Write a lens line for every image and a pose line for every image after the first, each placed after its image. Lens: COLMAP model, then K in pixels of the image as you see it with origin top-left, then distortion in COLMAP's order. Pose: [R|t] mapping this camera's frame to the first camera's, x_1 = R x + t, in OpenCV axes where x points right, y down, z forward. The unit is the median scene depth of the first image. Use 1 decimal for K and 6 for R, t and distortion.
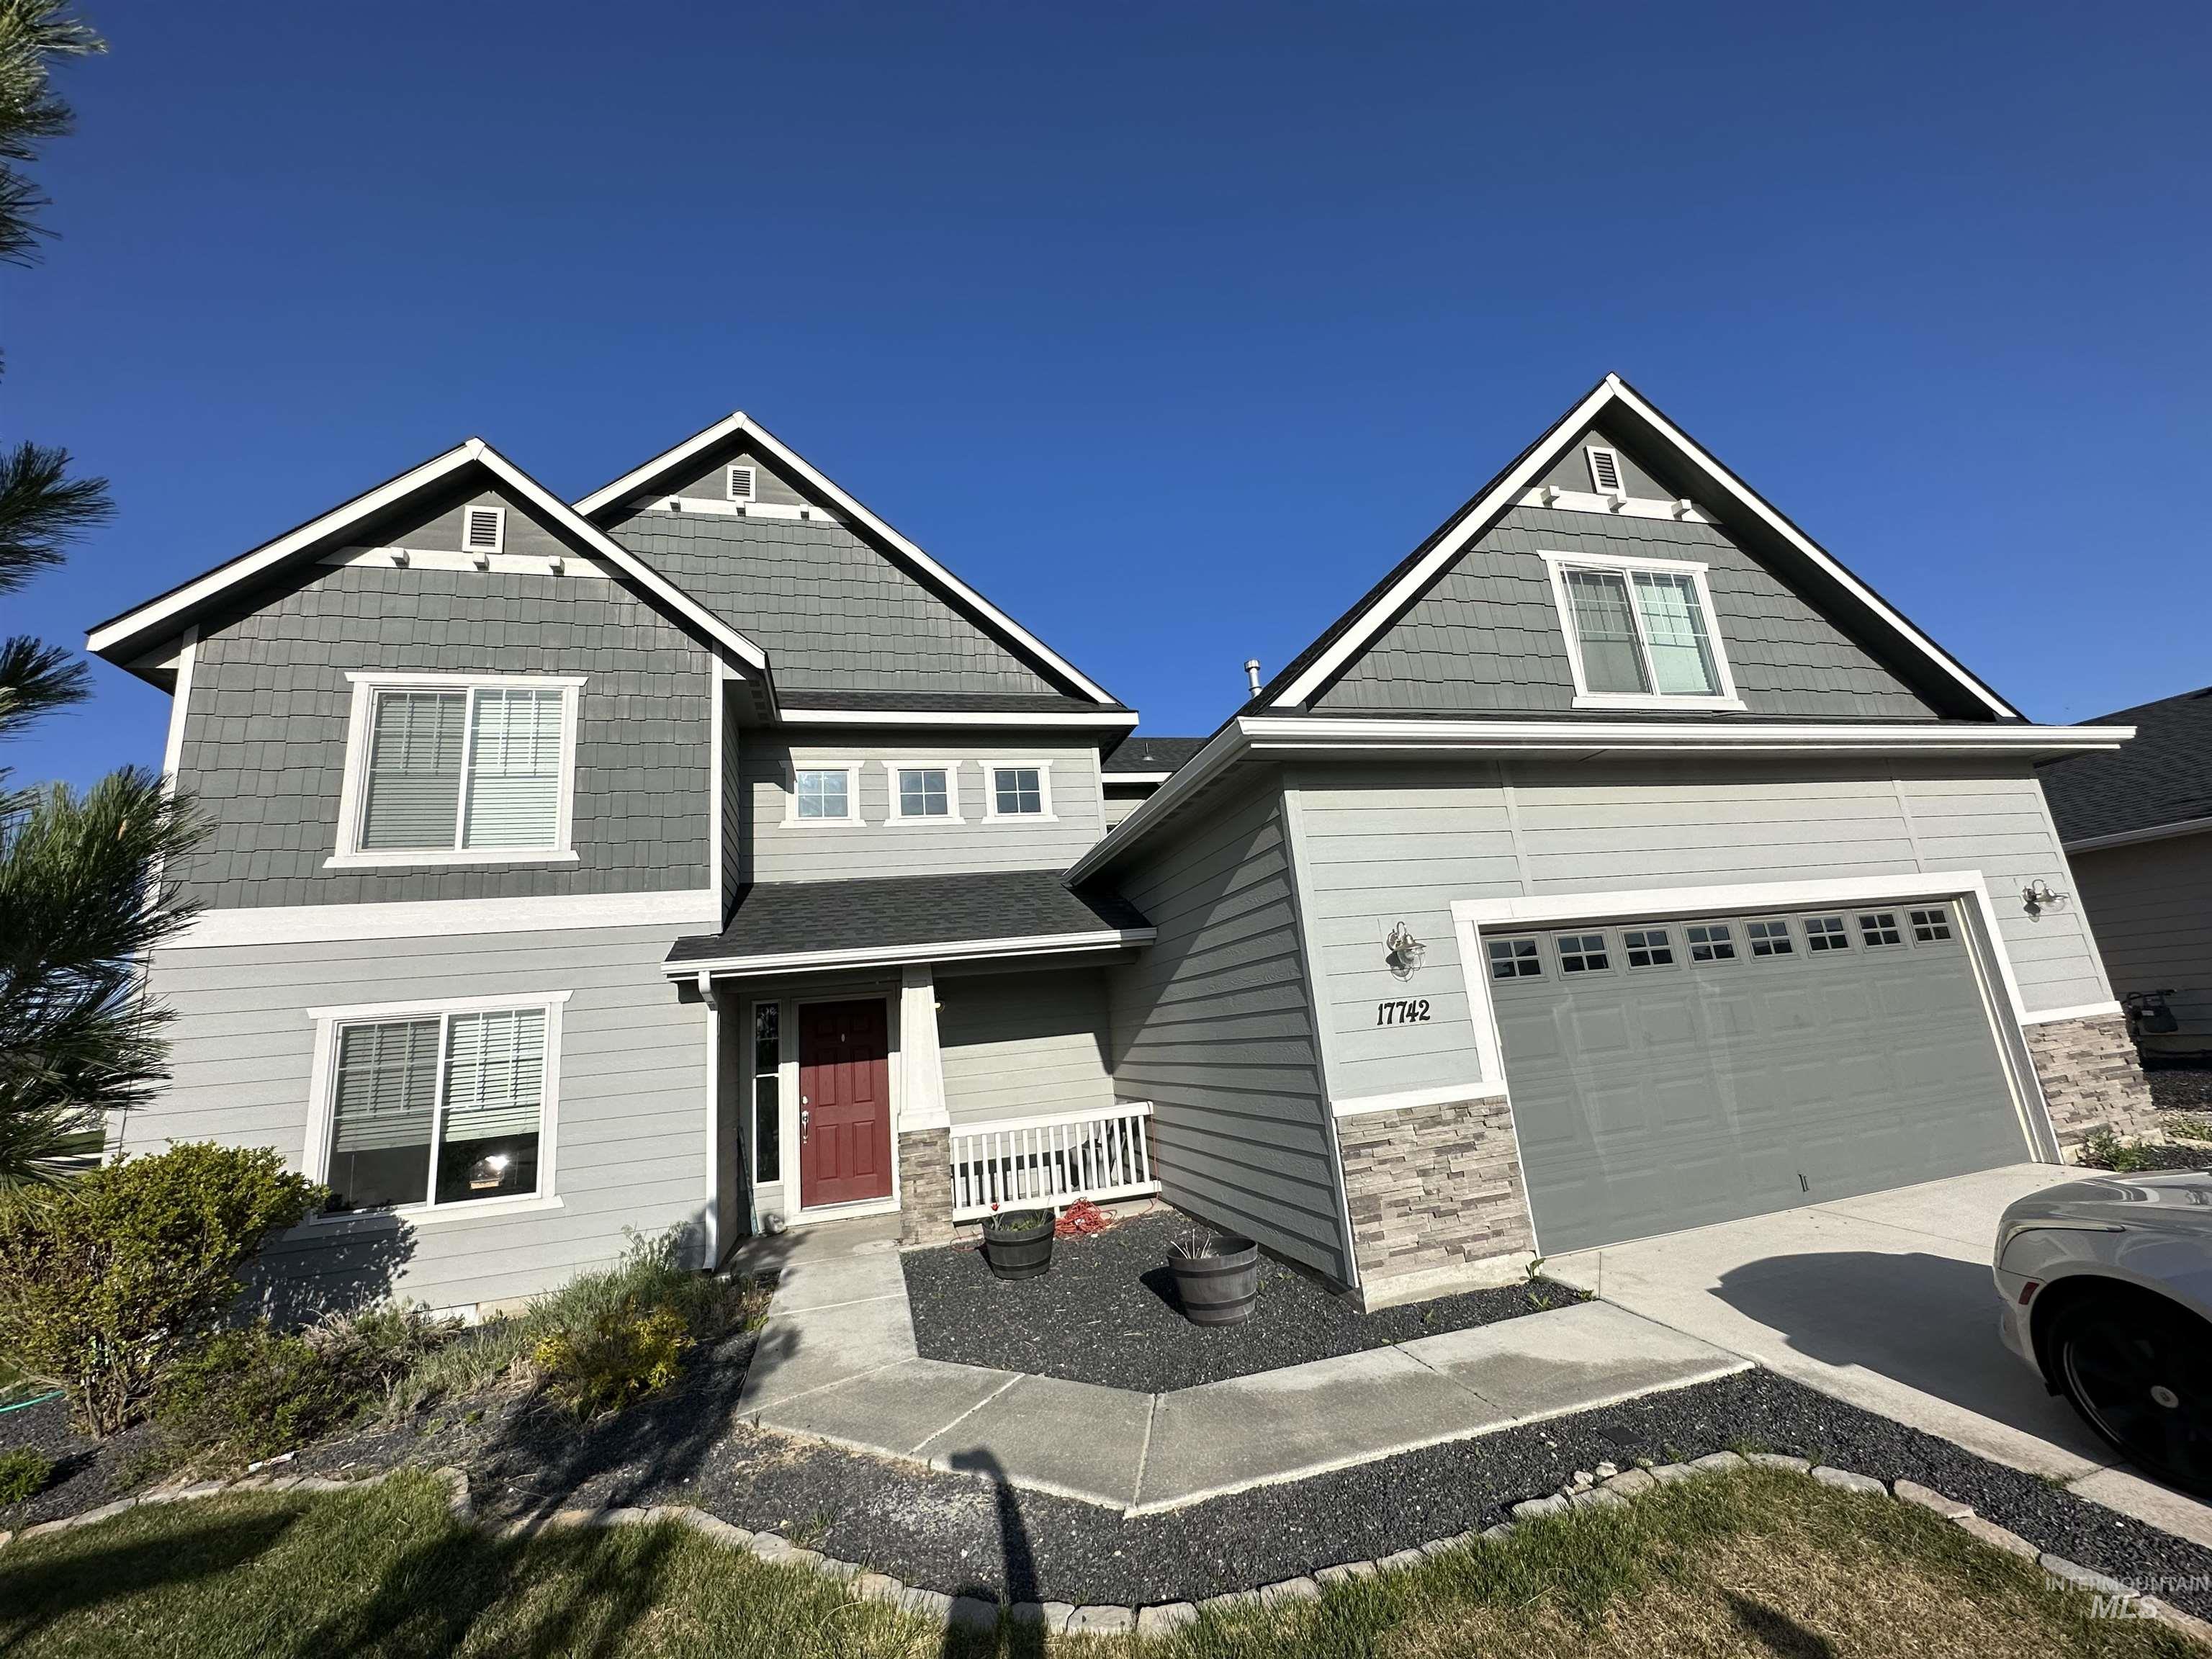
lens RADIAL K [[882.3, 0, 1106.0], [0, 882.3, 829.5], [0, 0, 1]] dist [-0.003789, 0.000961]
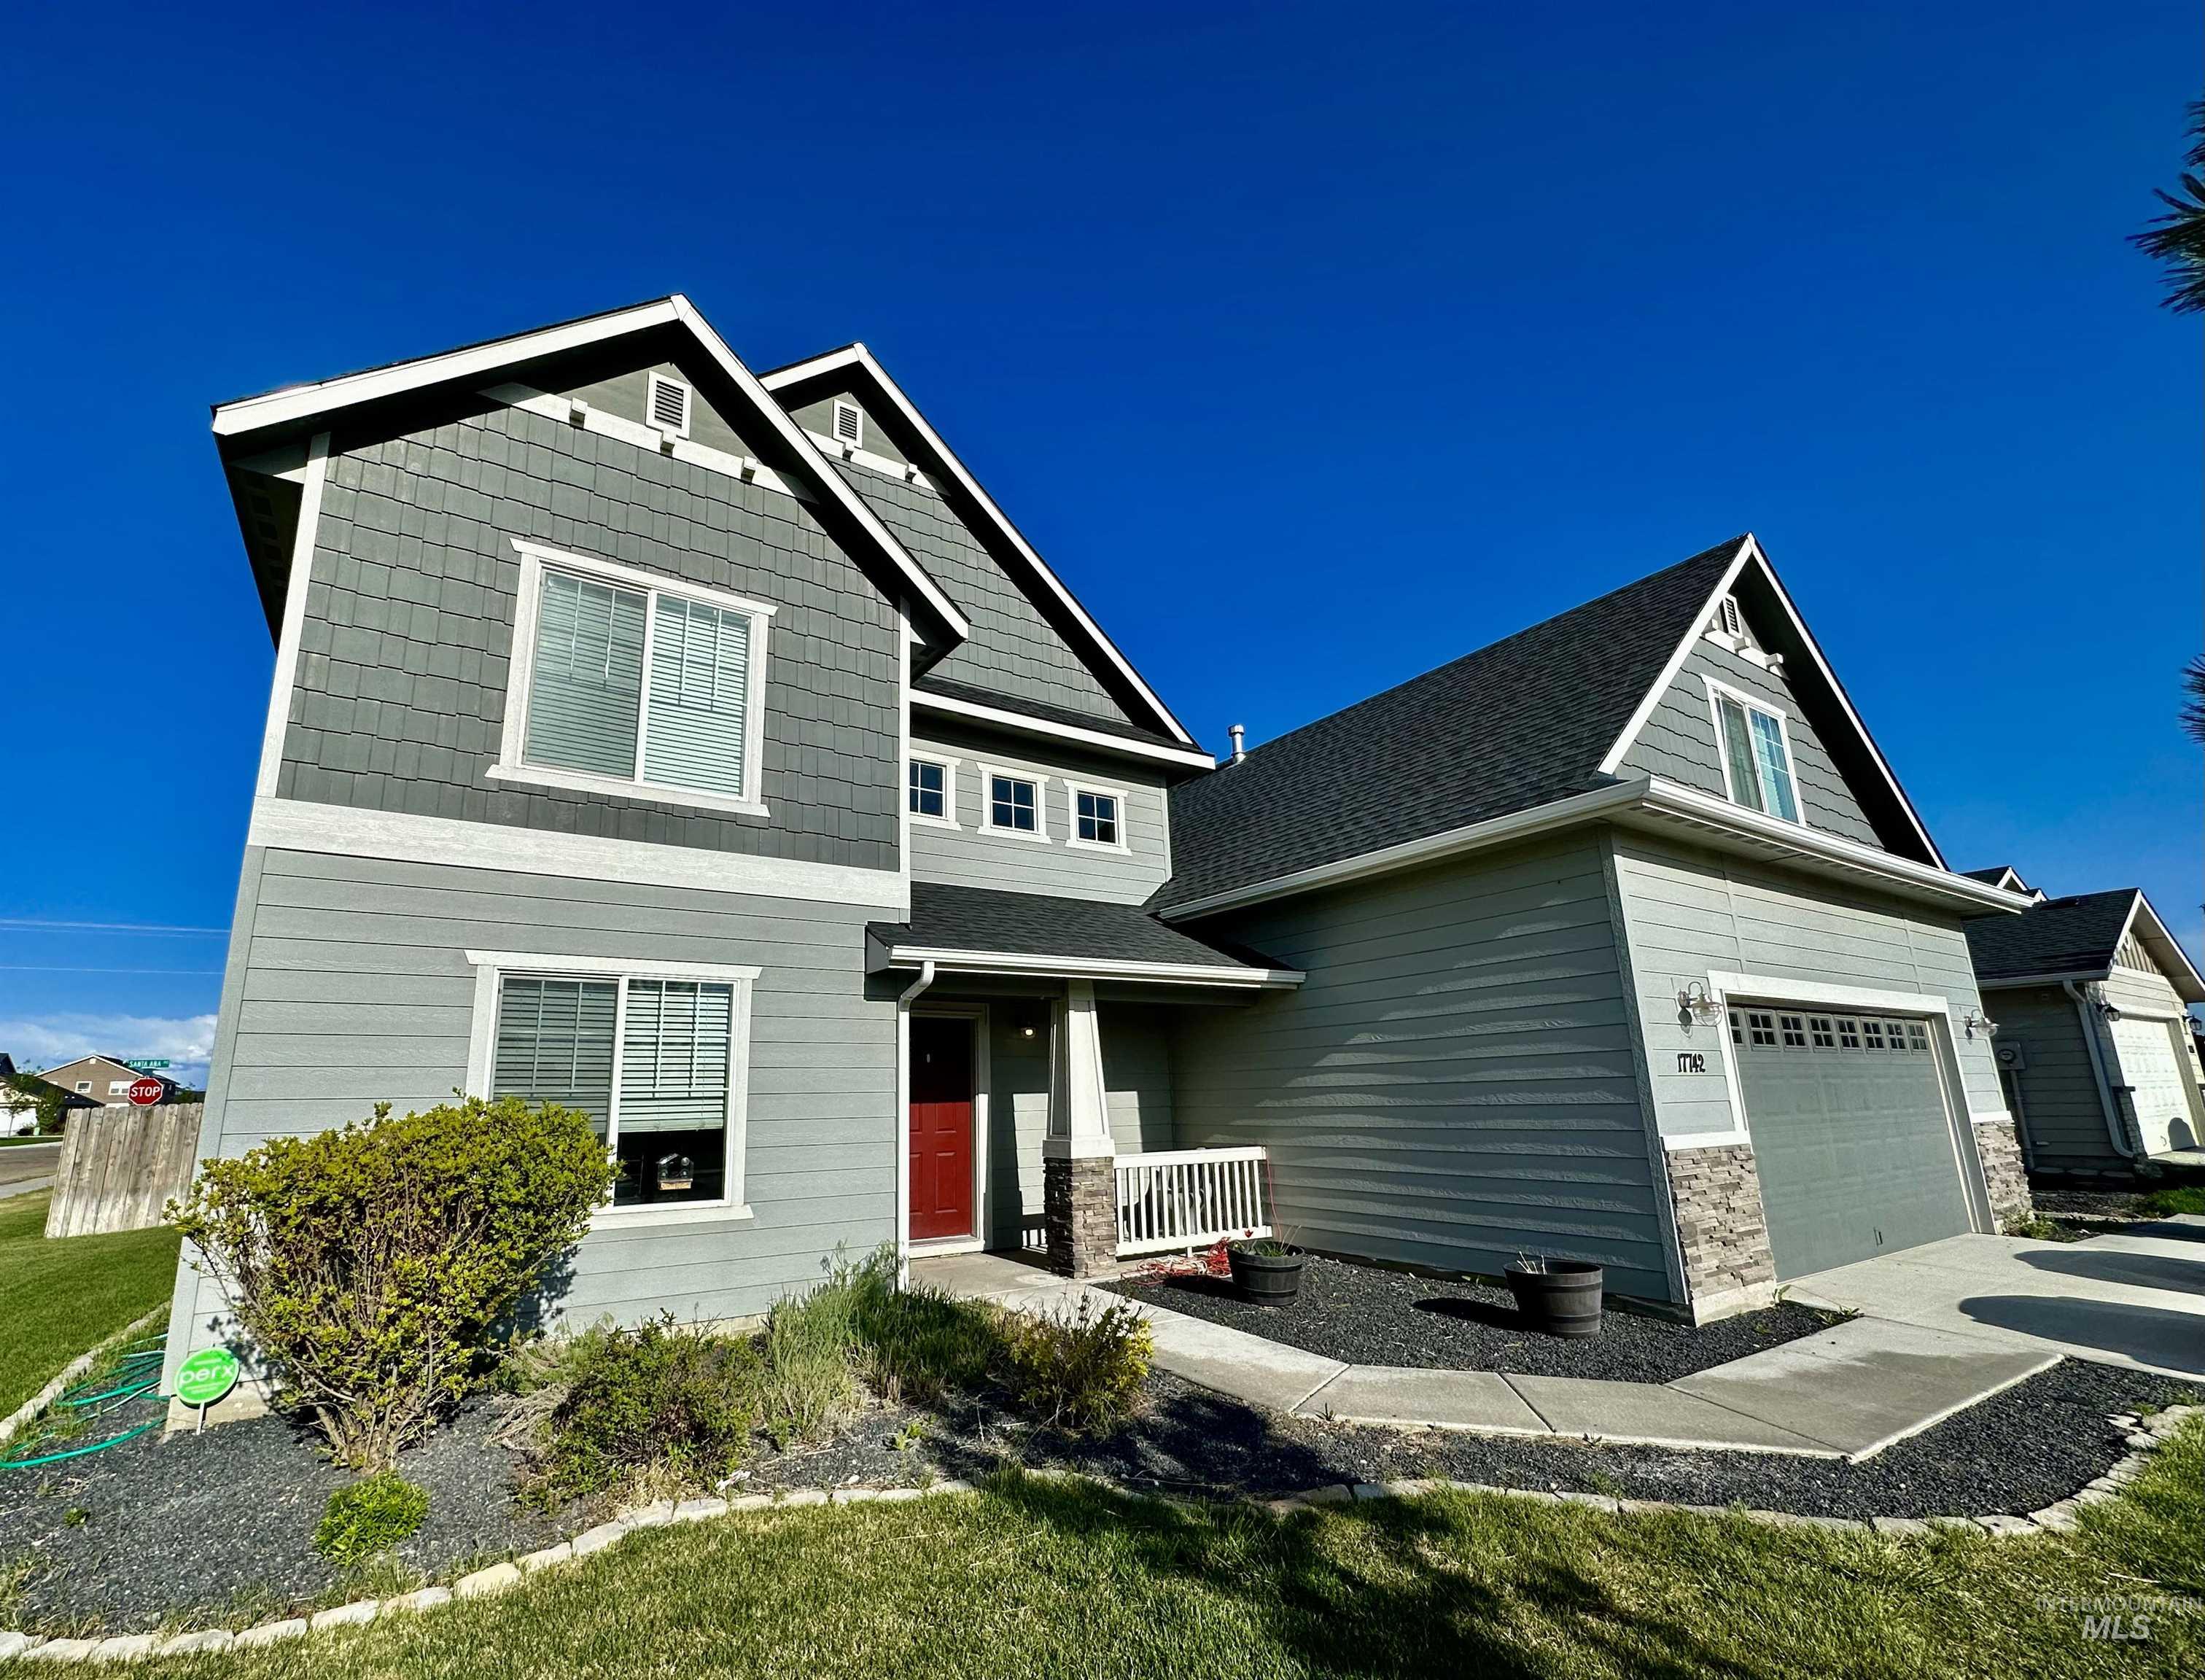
lens RADIAL K [[948.4, 0, 1010.8], [0, 948.4, 894.8], [0, 0, 1]] dist [-0.001076, -0.000288]
pose [[0.957526, 0.131137, 0.256801, -0.634367], [-0.130059, 0.991278, -0.021256, 0.104031], [-0.257349, -0.013046, 0.966231, 0.055794]]
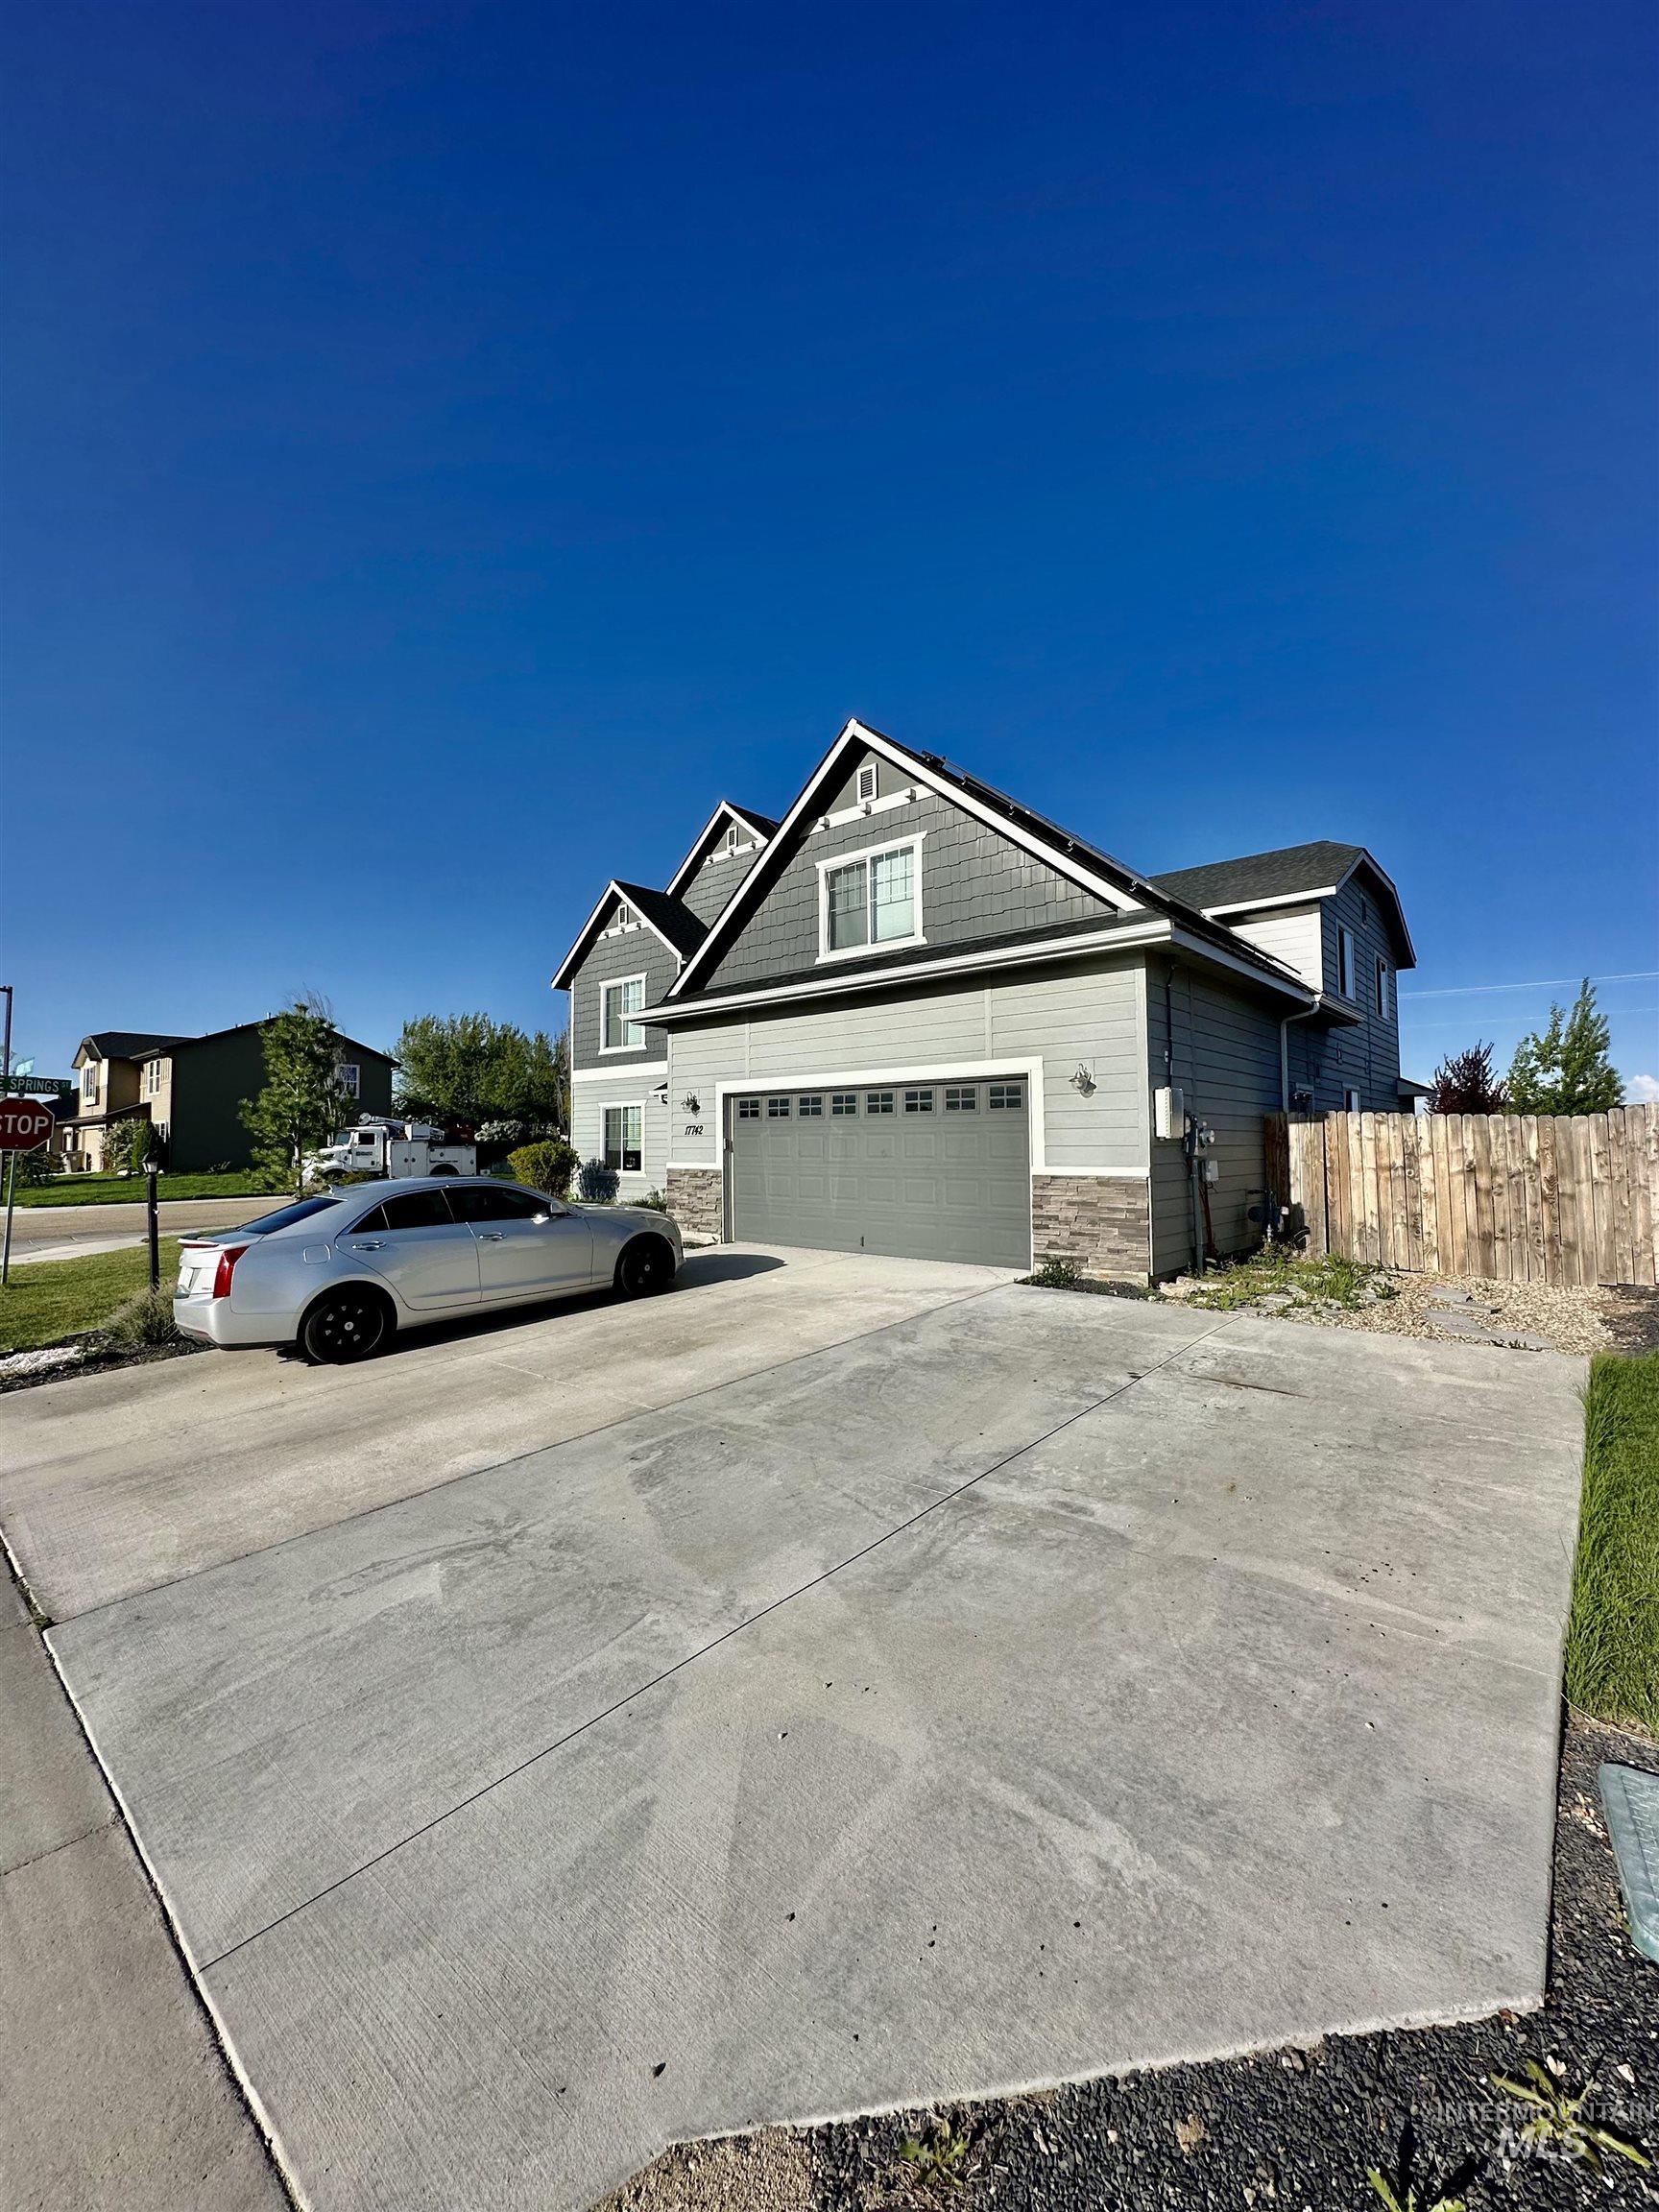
lens RADIAL K [[882.3, 0, 829.5], [0, 882.3, 1106.0], [0, 0, 1]] dist [-0.003789, 0.000961]
pose [[0.545764, 0.049869, -0.836454, 1.925328], [0.146325, 0.977218, 0.153735, -0.124991], [0.825064, -0.206297, 0.526033, 0.065619]]
